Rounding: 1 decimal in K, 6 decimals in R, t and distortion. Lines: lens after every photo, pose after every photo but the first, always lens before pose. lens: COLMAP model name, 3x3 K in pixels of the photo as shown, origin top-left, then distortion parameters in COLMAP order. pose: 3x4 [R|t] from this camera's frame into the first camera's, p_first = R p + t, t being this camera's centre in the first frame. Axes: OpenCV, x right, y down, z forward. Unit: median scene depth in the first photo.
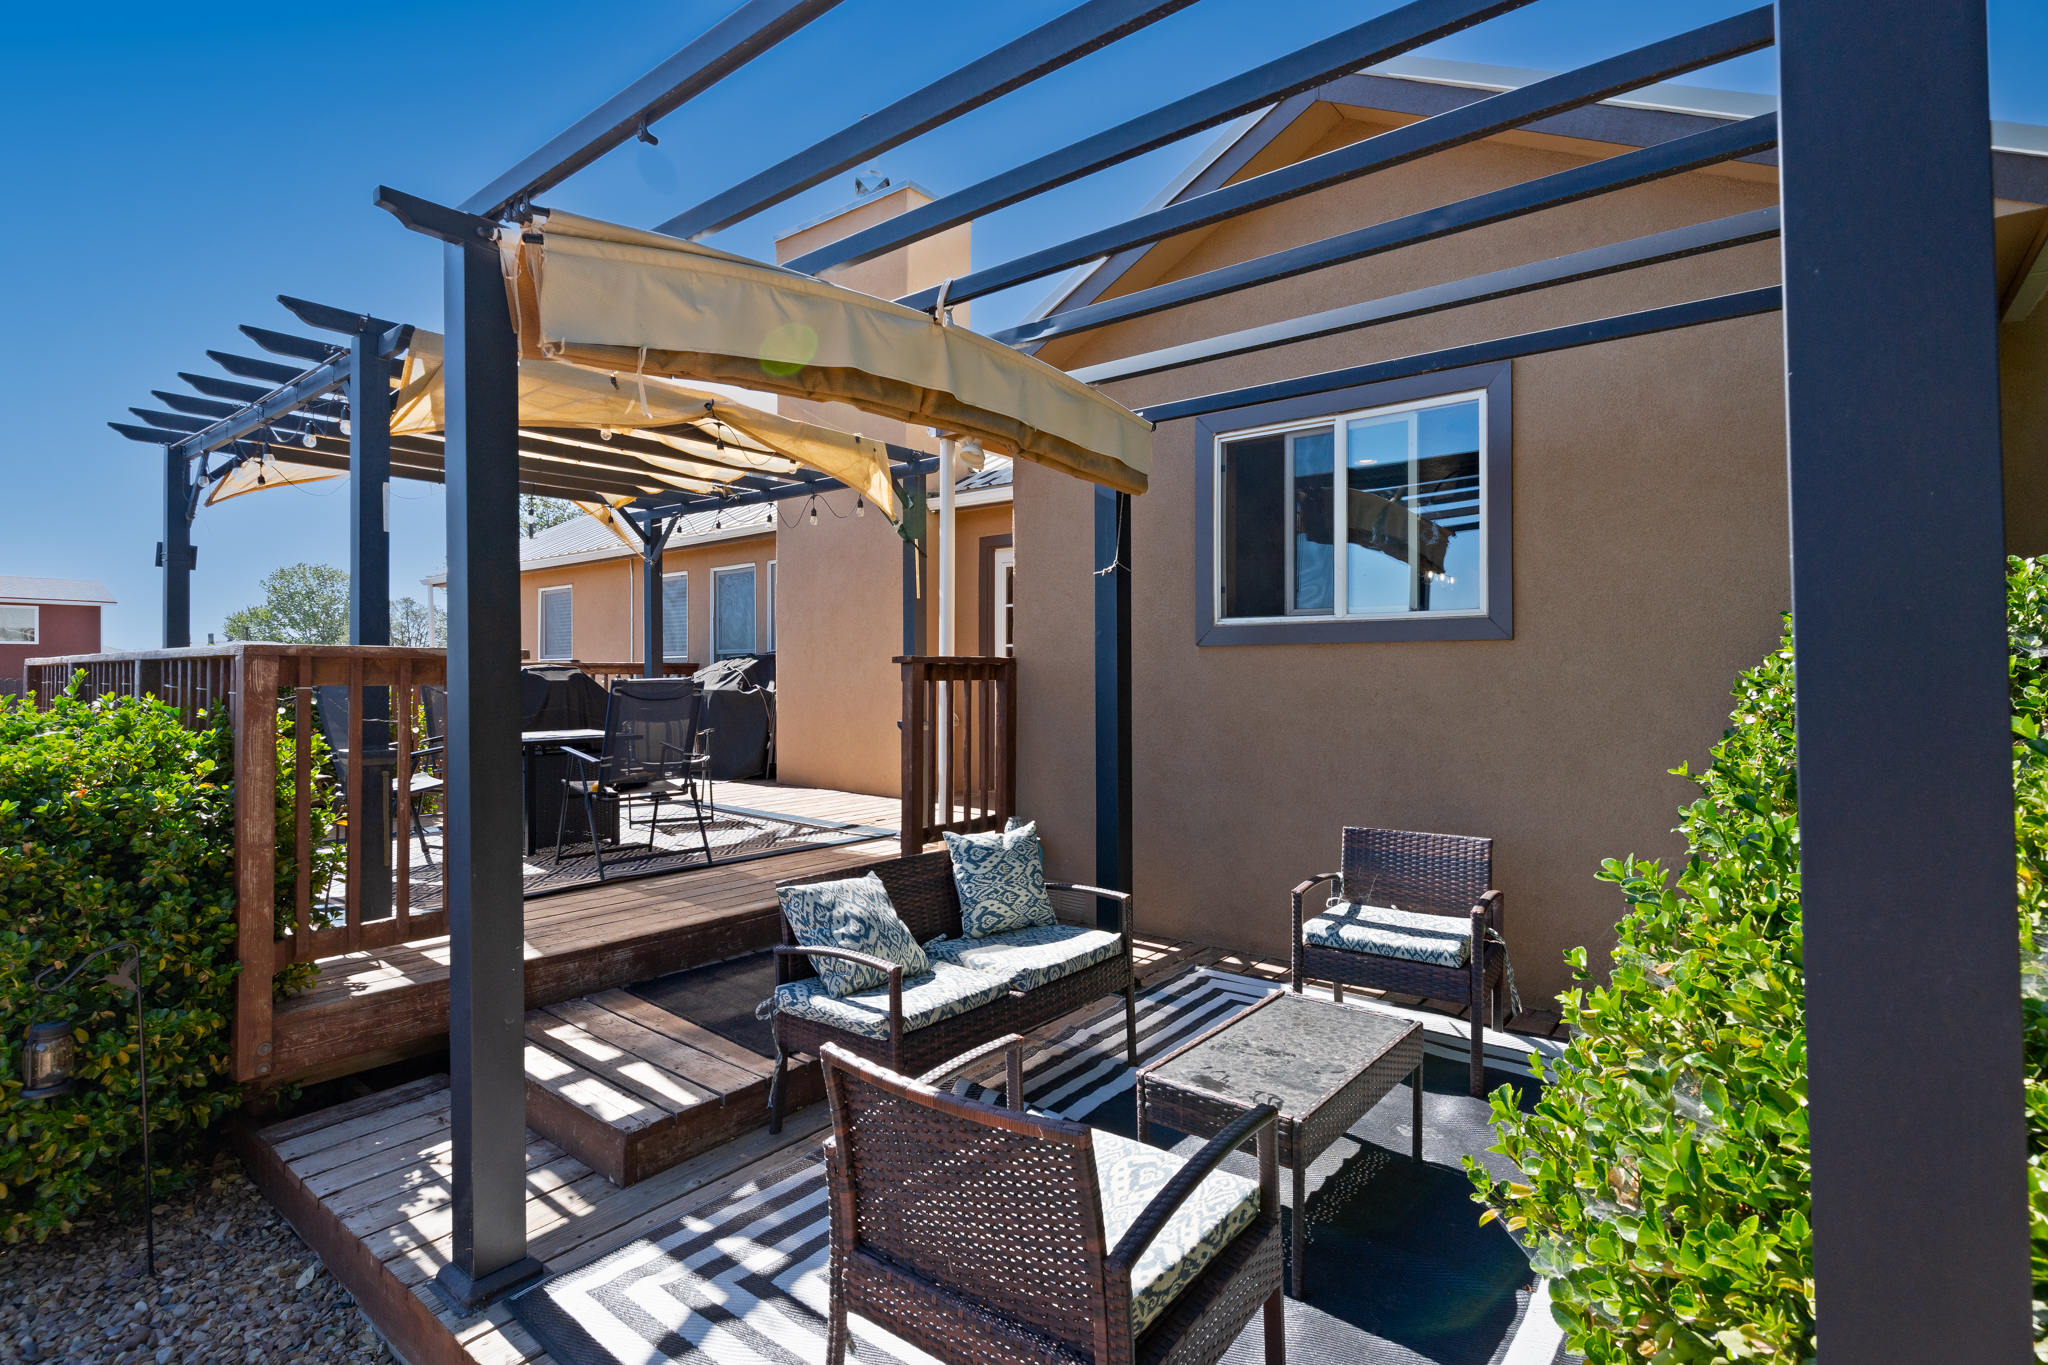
lens RADIAL K [[1011.5, 0, 1037.9], [0, 1011.5, 680.4], [0, 0, 1]] dist [0.001518, -0.000022]
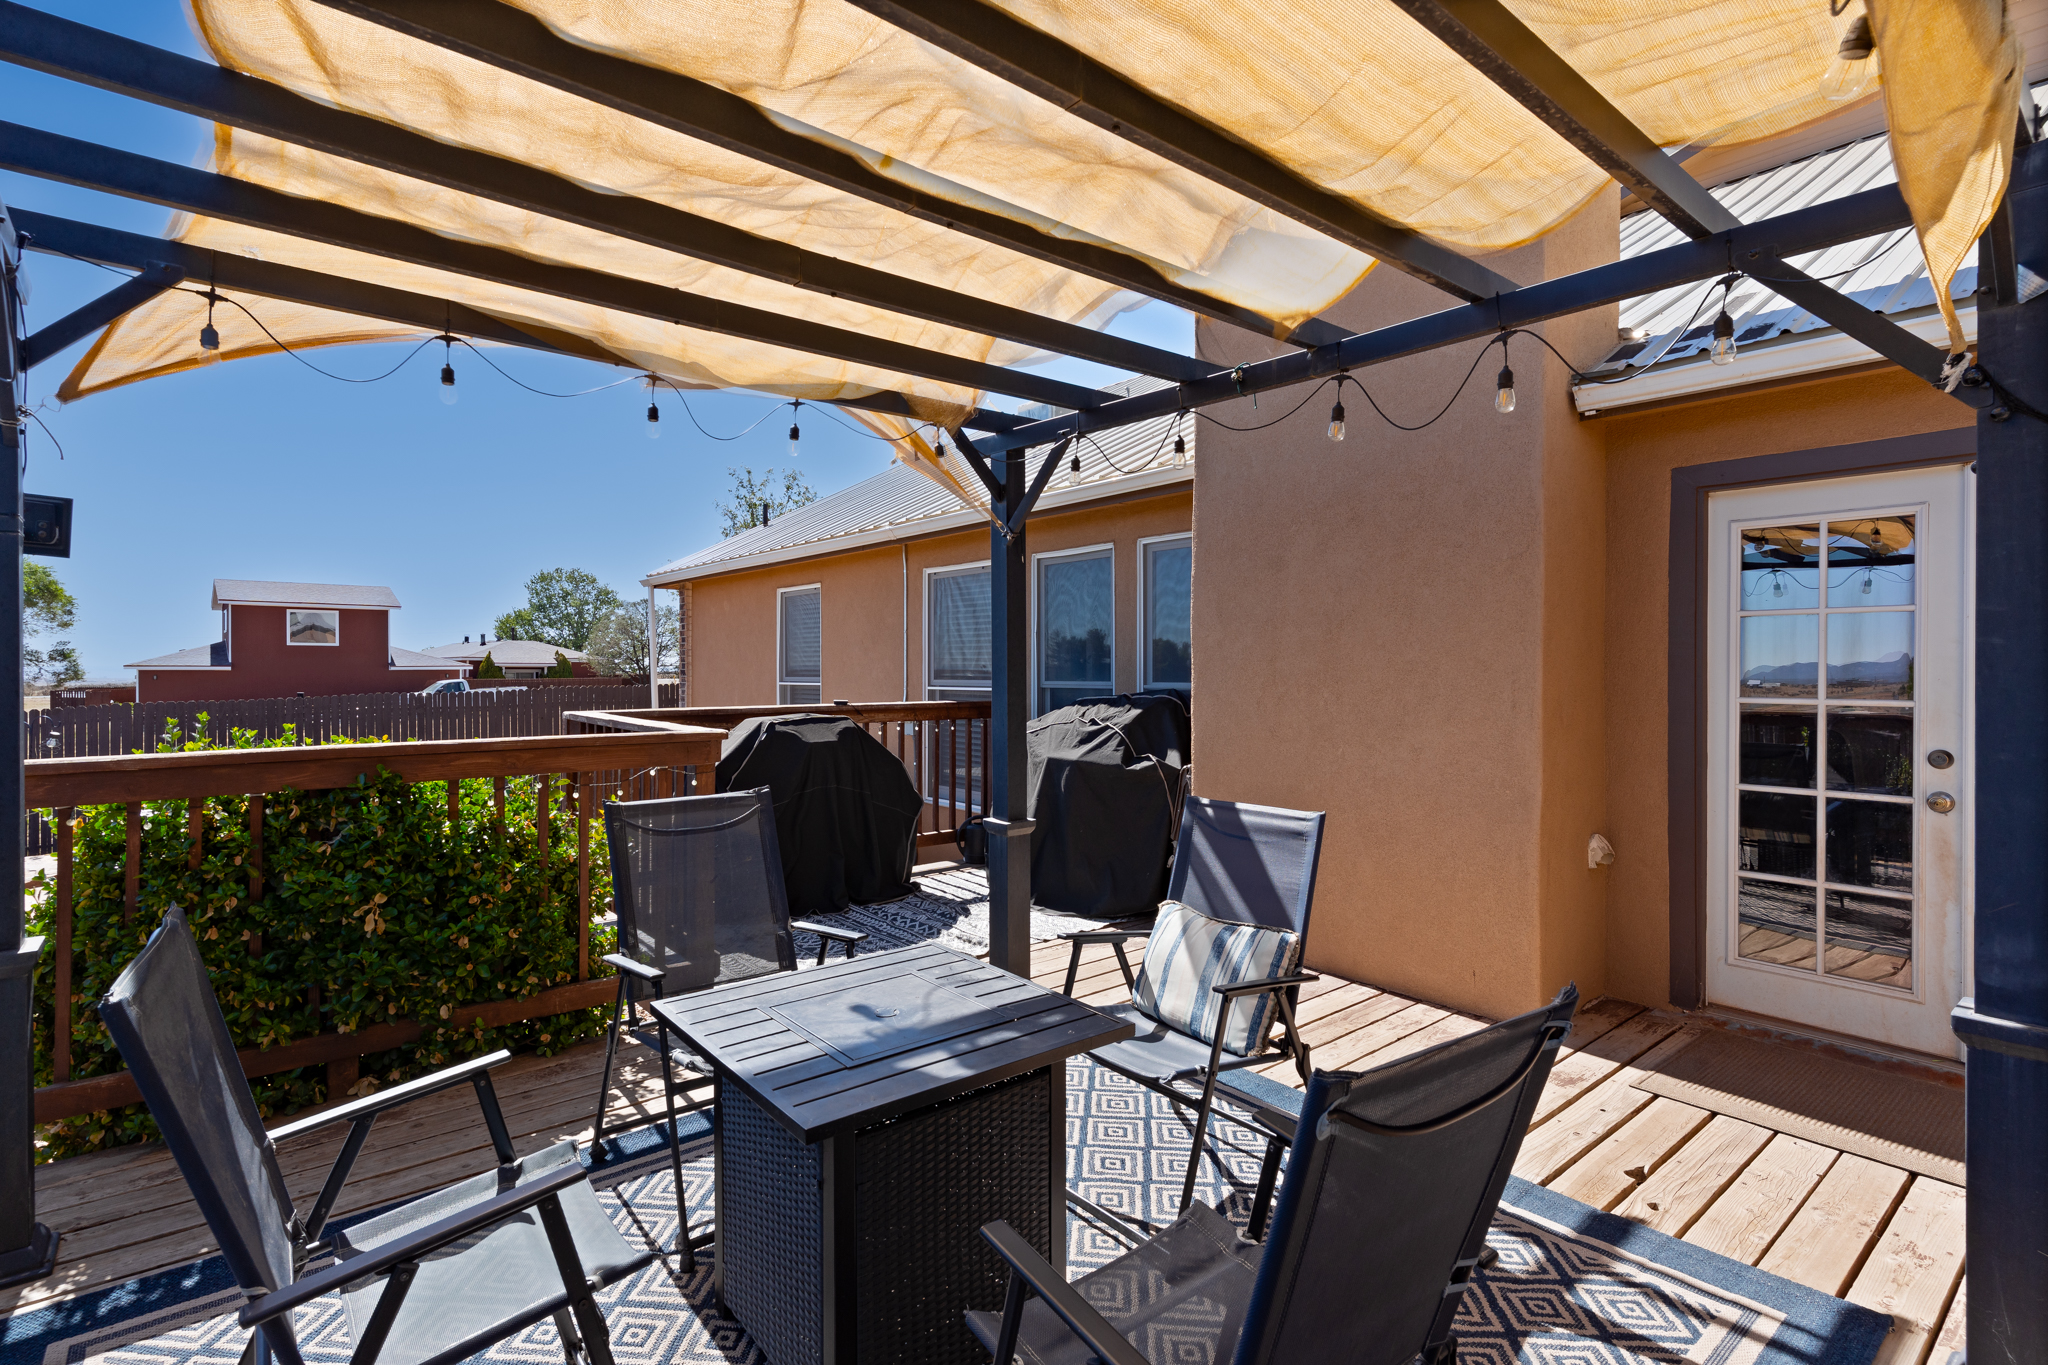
lens RADIAL K [[1011.5, 0, 1013.3], [0, 1011.5, 673.7], [0, 0, 1]] dist [0.001518, -0.000022]
pose [[0.977529, 0.003437, -0.210771, -0.232640], [-0.003577, 0.999994, -0.000284, -0.040261], [0.210769, 0.001031, 0.977535, 0.428812]]
